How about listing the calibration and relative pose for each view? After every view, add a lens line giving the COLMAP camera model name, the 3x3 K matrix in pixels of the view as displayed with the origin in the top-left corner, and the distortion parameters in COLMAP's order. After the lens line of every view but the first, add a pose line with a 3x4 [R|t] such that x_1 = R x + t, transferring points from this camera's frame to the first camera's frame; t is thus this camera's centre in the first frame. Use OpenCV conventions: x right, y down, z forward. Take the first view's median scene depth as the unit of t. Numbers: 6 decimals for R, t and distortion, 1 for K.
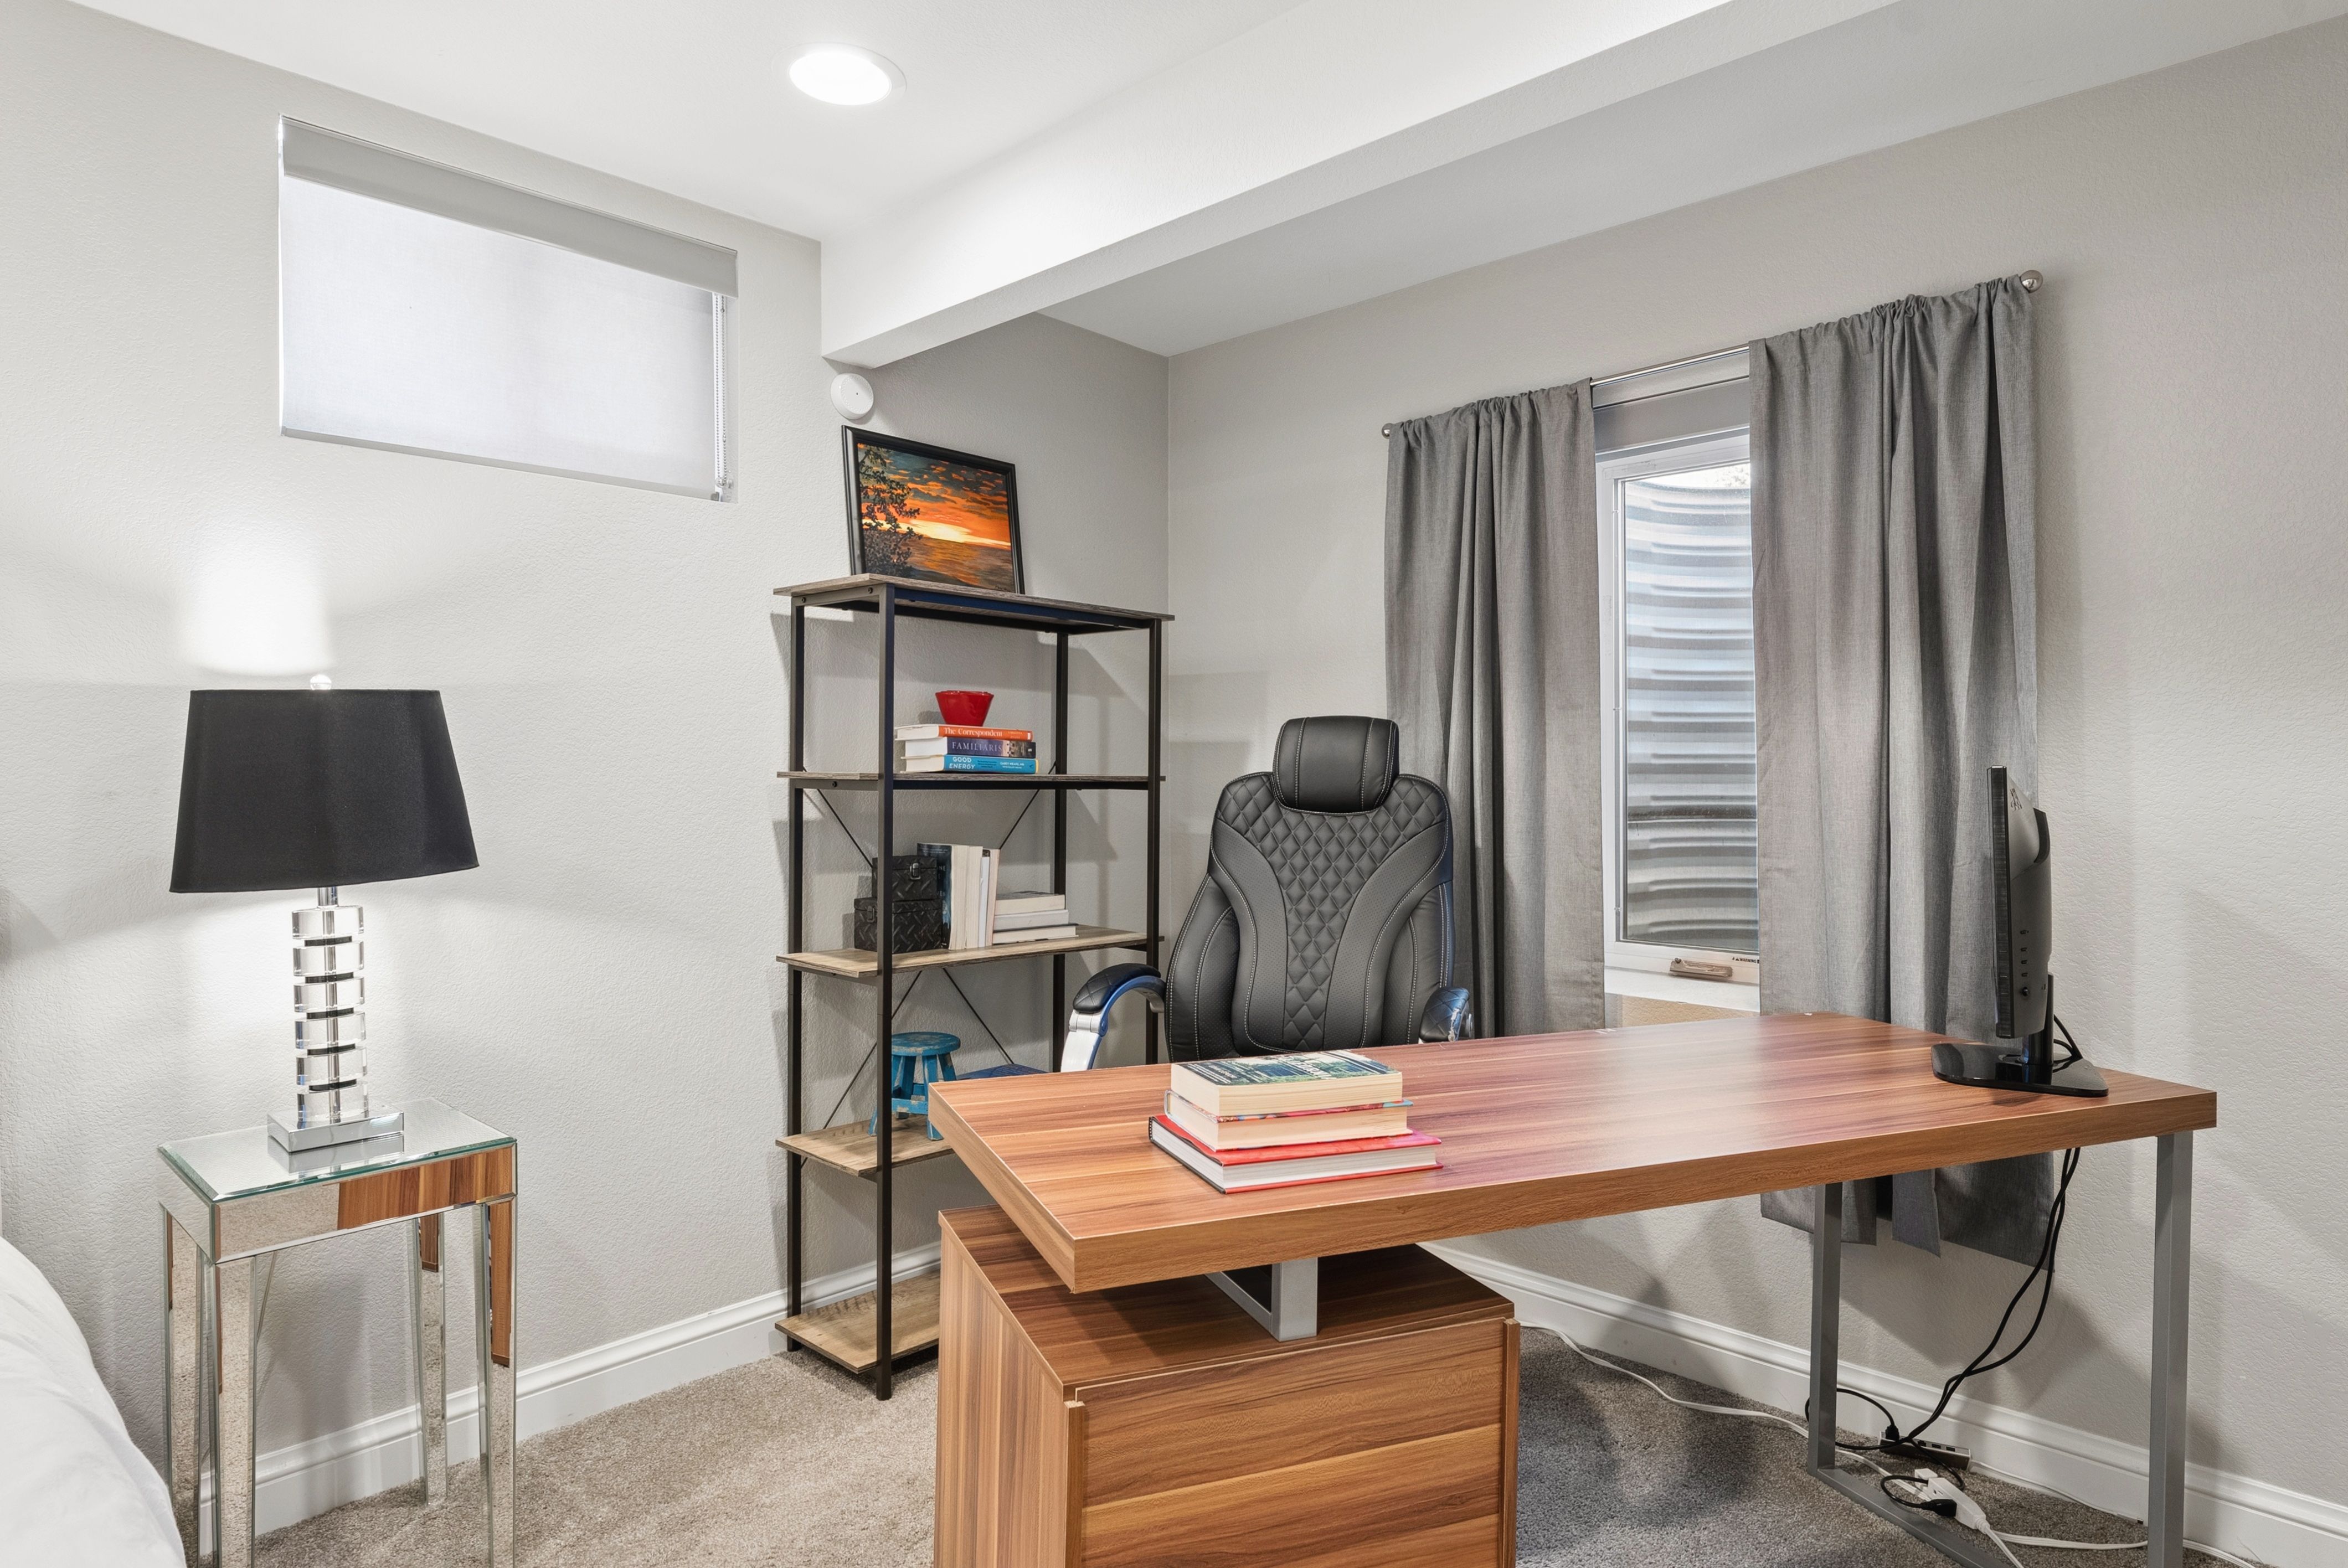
lens RADIAL K [[1306.8, 0, 1174.0], [0, 1306.8, 784.0], [0, 0, 1]] dist [-0.003511, -0.000087]
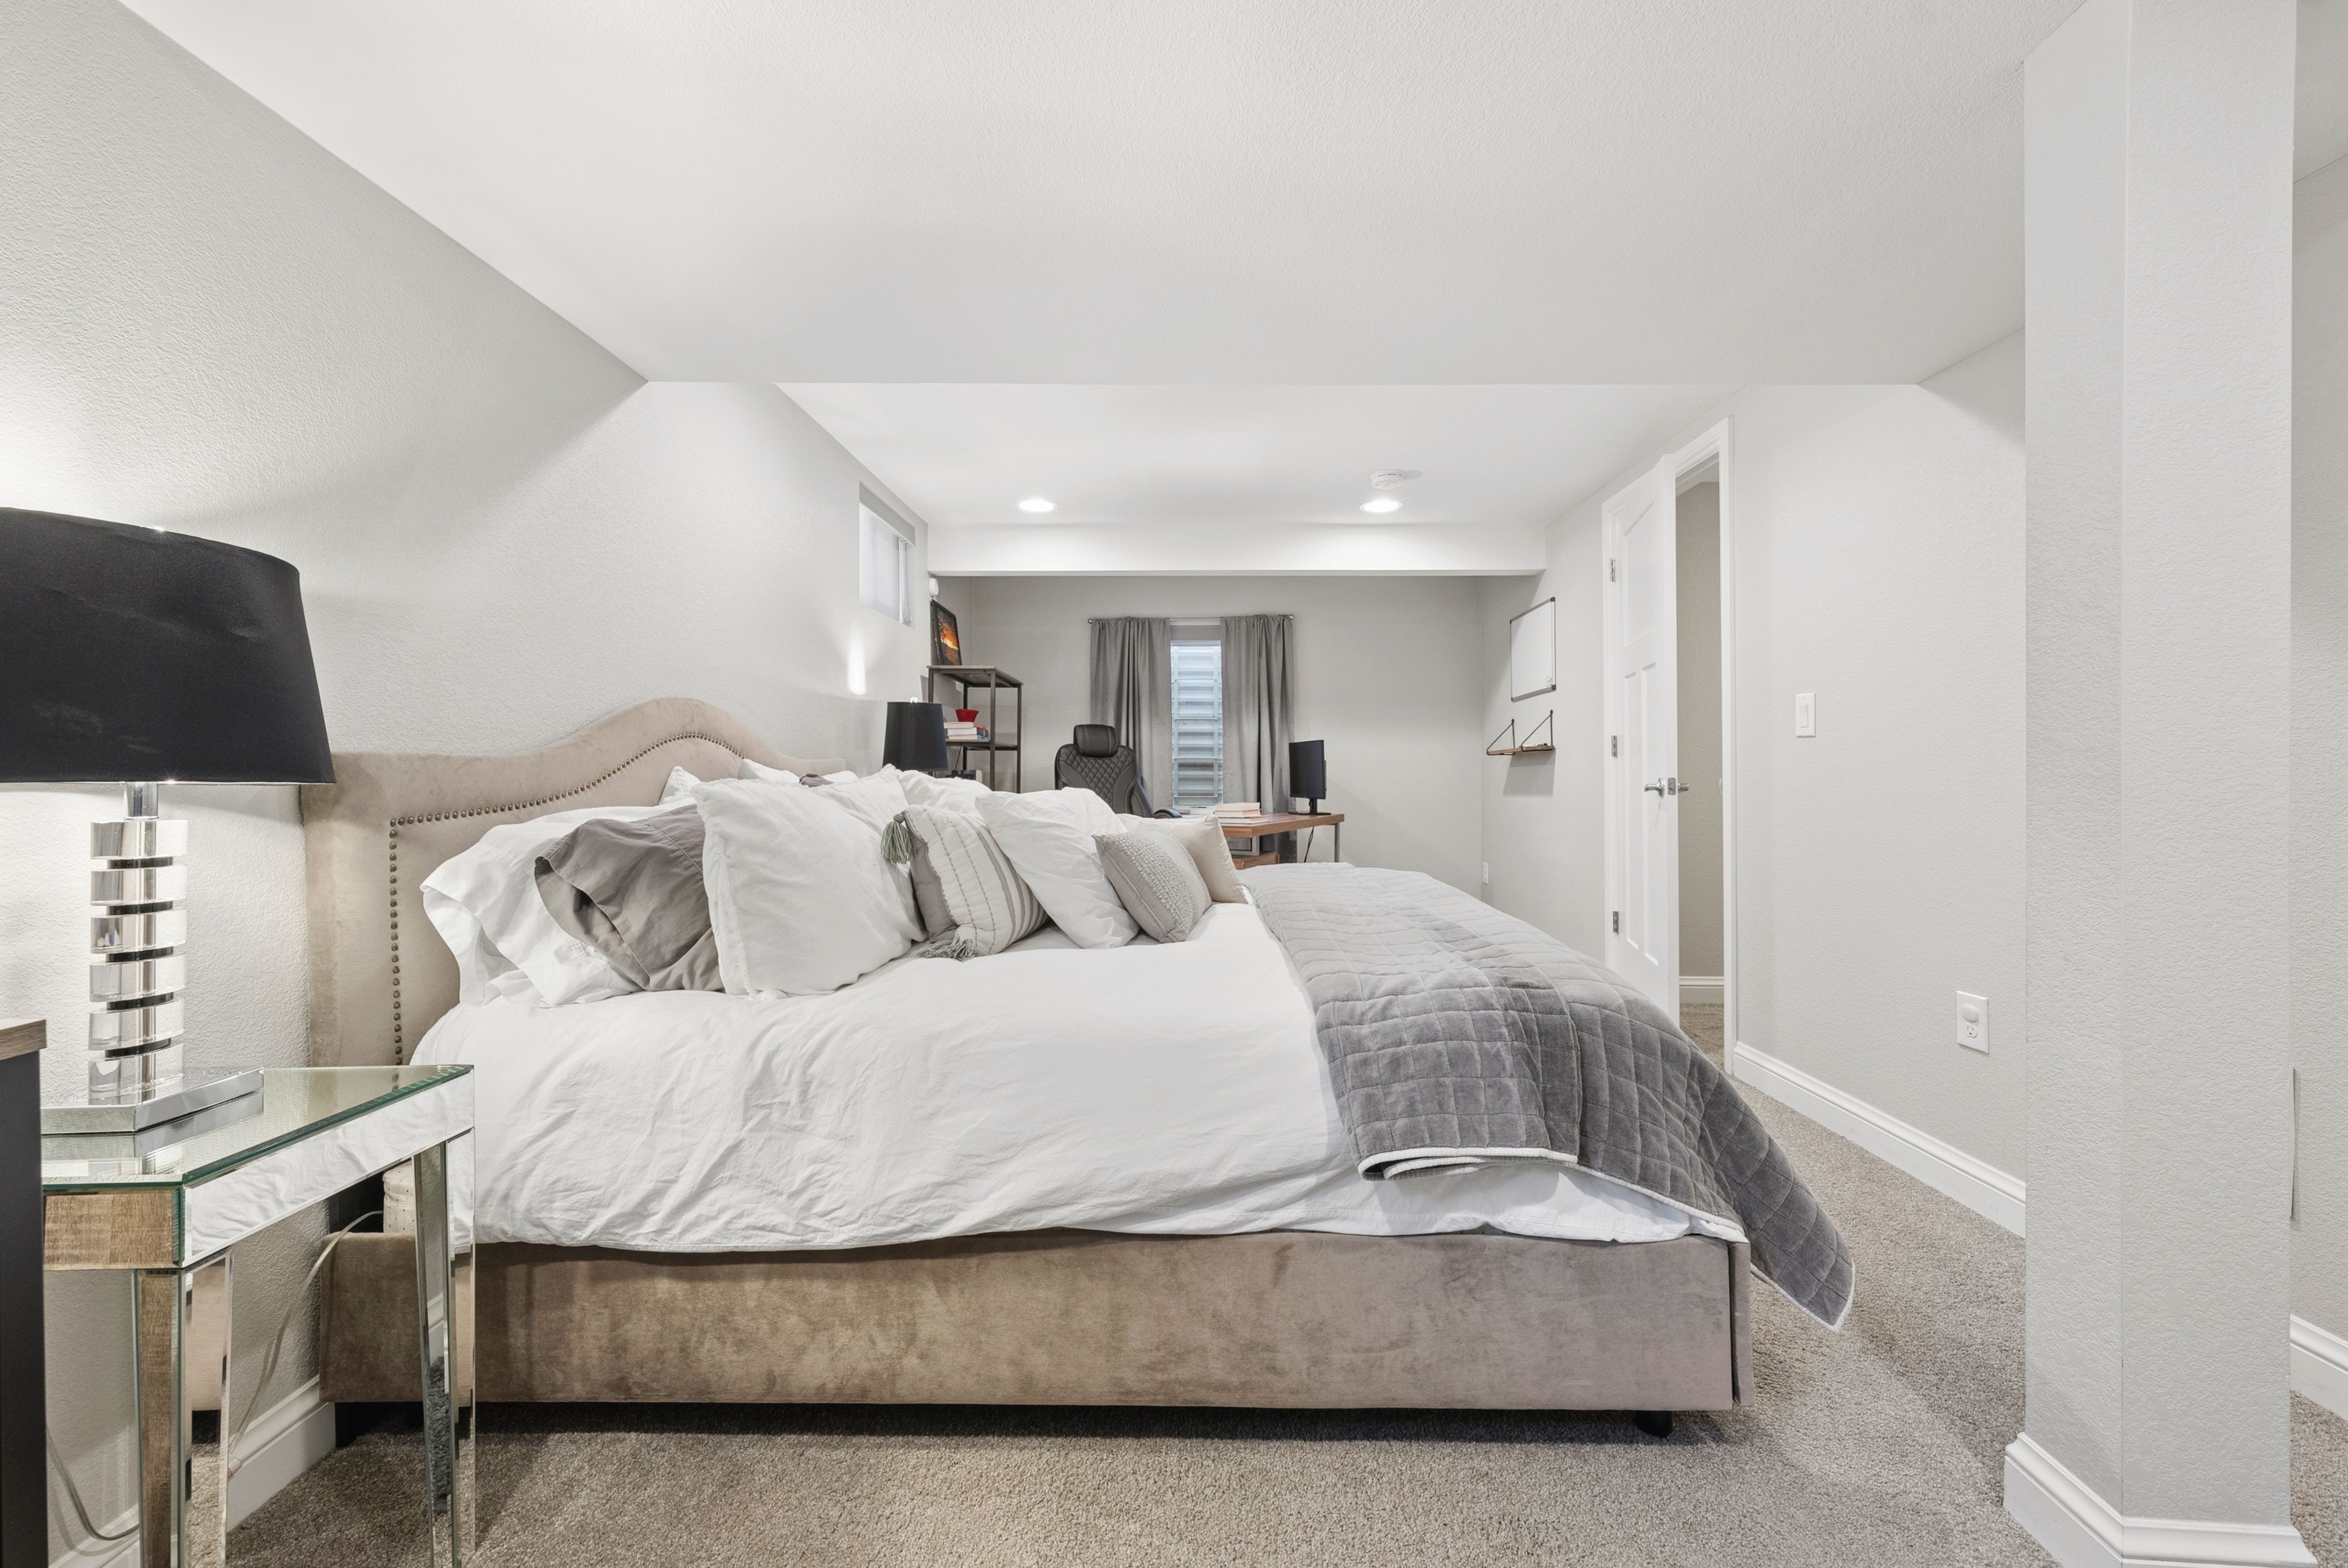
lens RADIAL K [[920.5, 0, 1186.9], [0, 920.5, 771.3], [0, 0, 1]] dist [-0.000739, 0.000005]
pose [[0.726443, -0.005047, 0.687208, -1.254895], [0.011587, 0.999921, -0.004904, 0.070492], [-0.687129, 0.011525, 0.726444, -0.661203]]
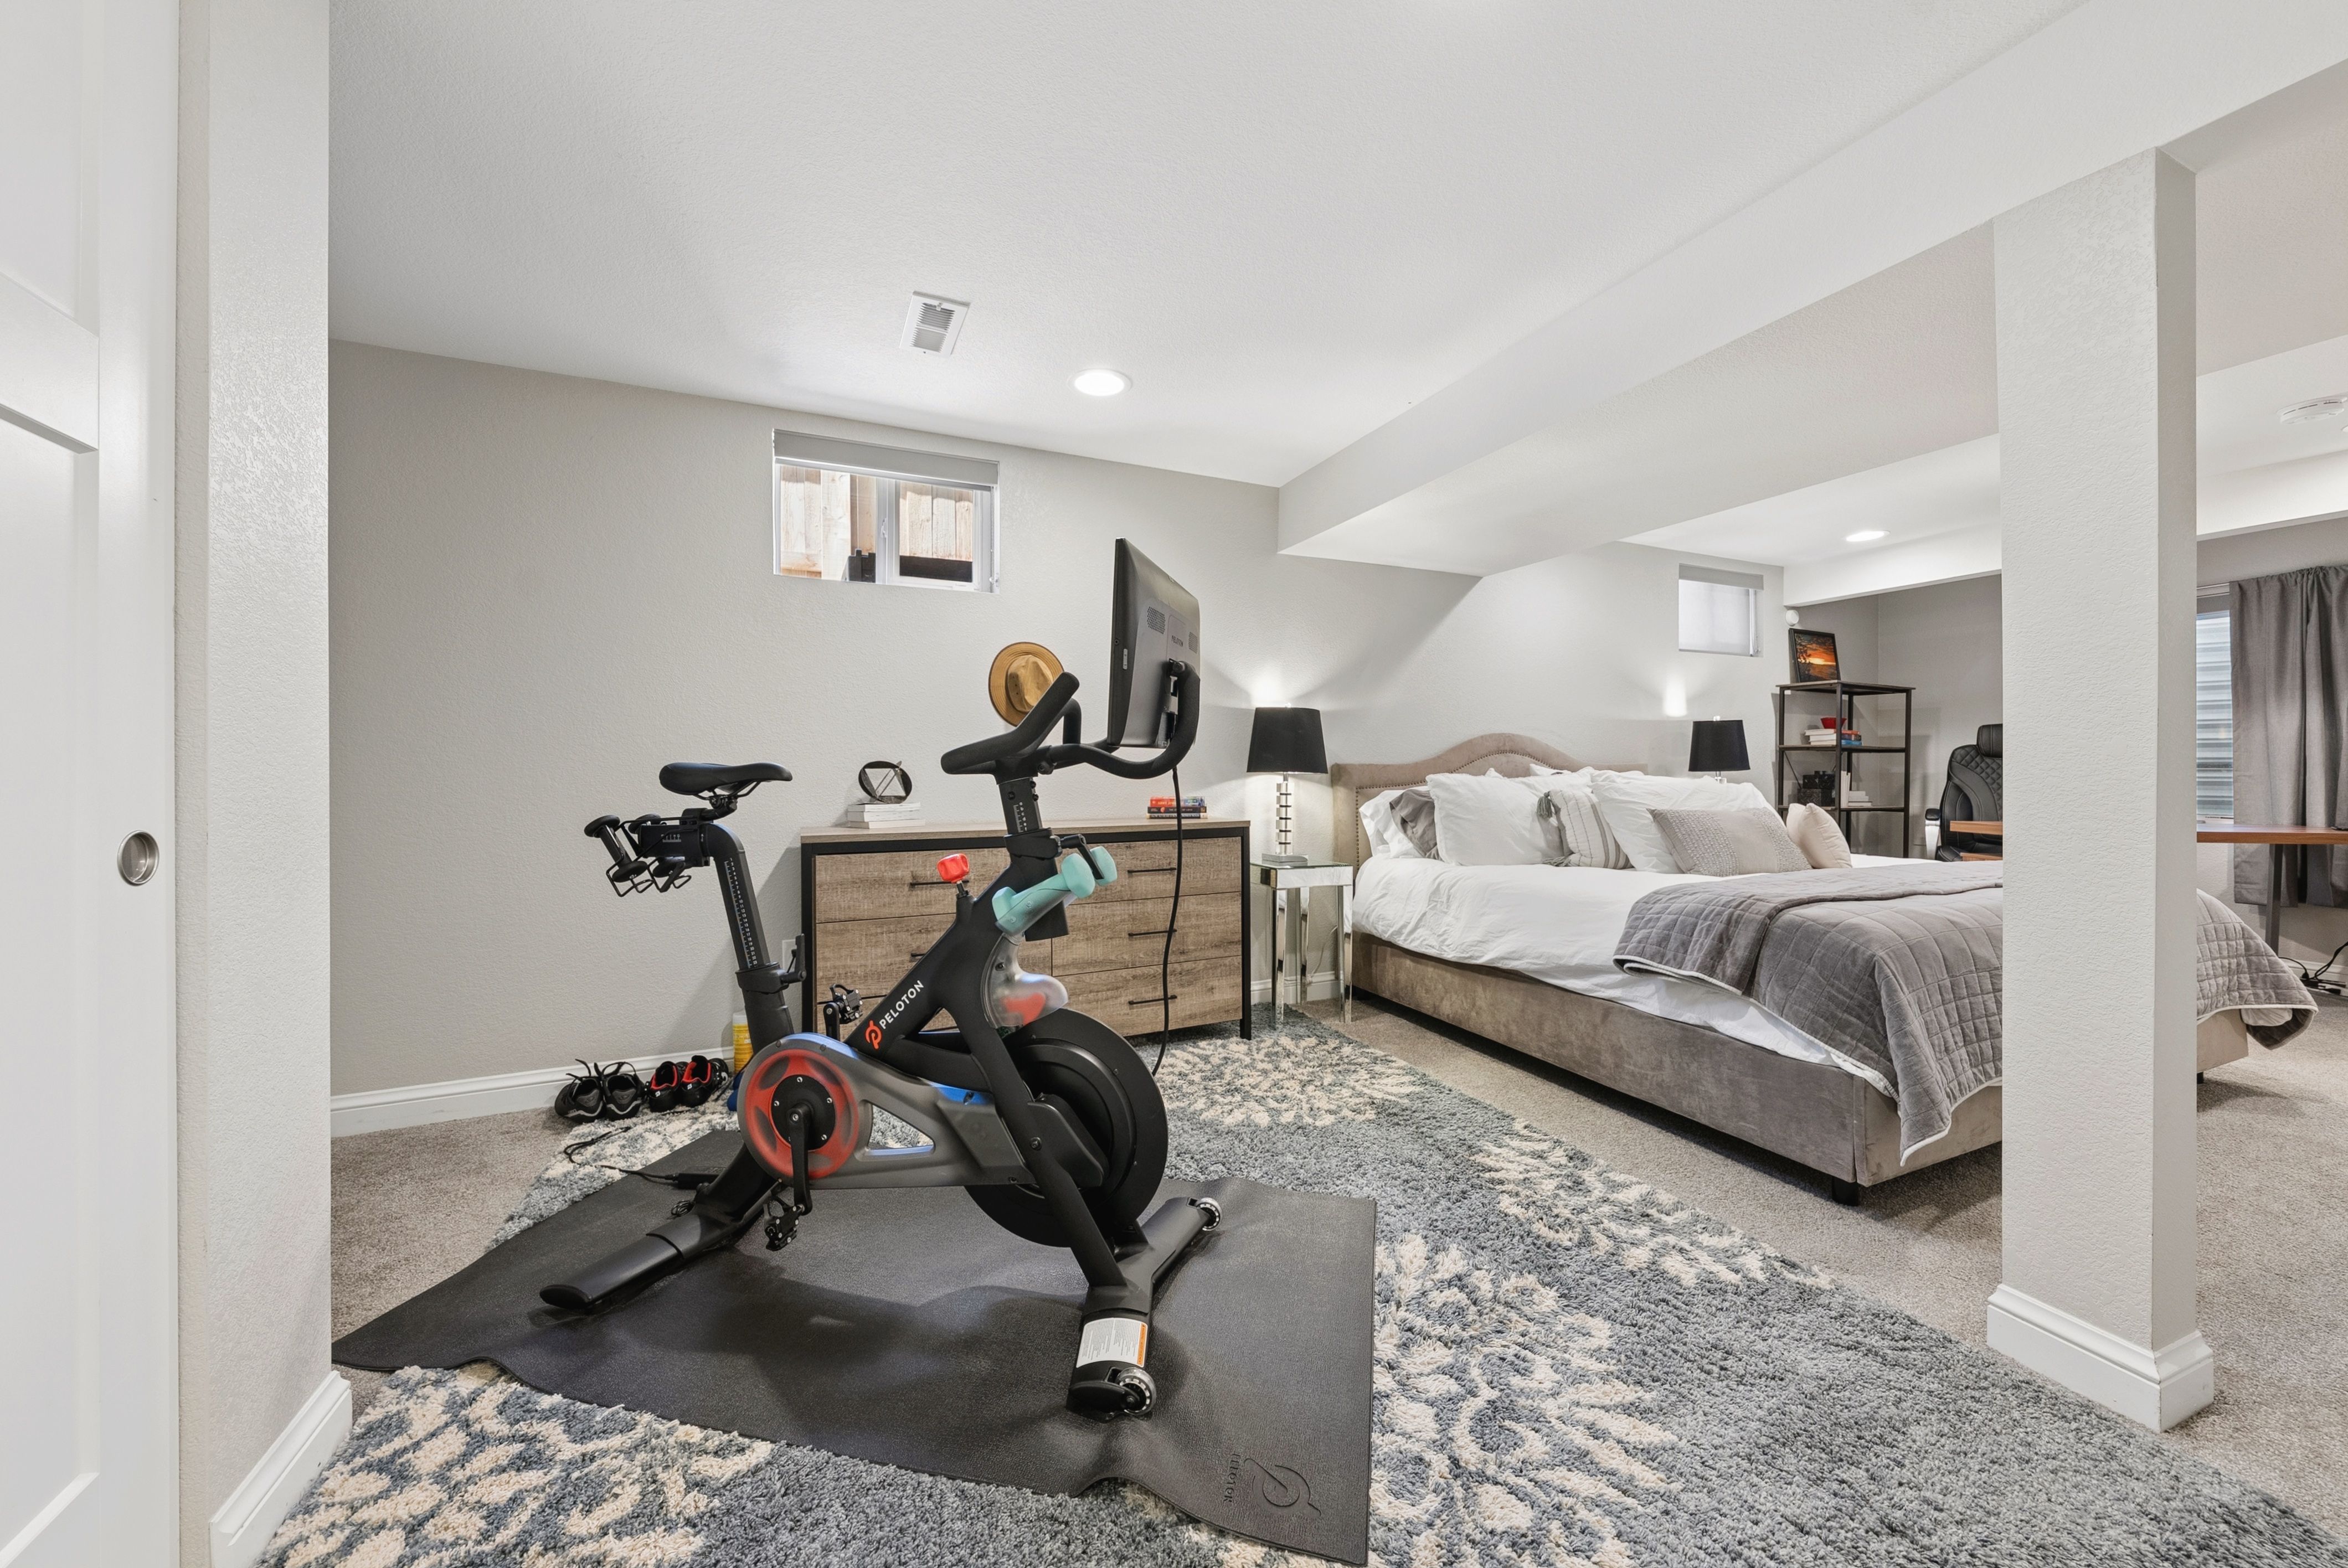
lens RADIAL K [[836.1, 0, 1186.7], [0, 836.1, 775.4], [0, 0, 1]] dist [0.000079, -0.000041]
pose [[0.927582, 0.001499, -0.373618, -0.927625], [-0.003533, 0.999982, -0.004759, 0.080658], [0.373604, 0.005735, 0.927571, -1.432556]]
